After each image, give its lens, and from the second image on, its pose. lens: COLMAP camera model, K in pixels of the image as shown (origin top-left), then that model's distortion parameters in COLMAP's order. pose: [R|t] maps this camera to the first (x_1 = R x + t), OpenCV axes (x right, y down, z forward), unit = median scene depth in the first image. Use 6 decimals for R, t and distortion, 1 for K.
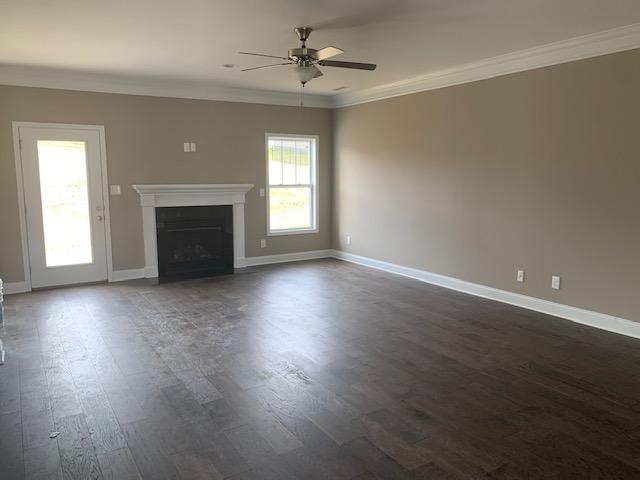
lens RADIAL K [[503.0, 0, 320.8], [0, 503.0, 243.9], [0, 0, 1]] dist [0.013307, 0.005535]
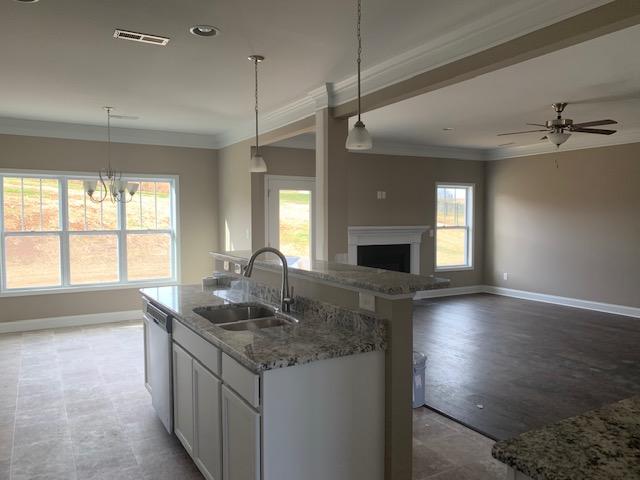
lens RADIAL K [[503.0, 0, 319.6], [0, 503.0, 235.9], [0, 0, 1]] dist [0.013307, 0.005535]
pose [[0.998126, -0.000651, -0.061185, -0.292770], [-0.005716, 0.994578, -0.103834, 0.022653], [0.060921, 0.103990, 0.992711, -0.142975]]
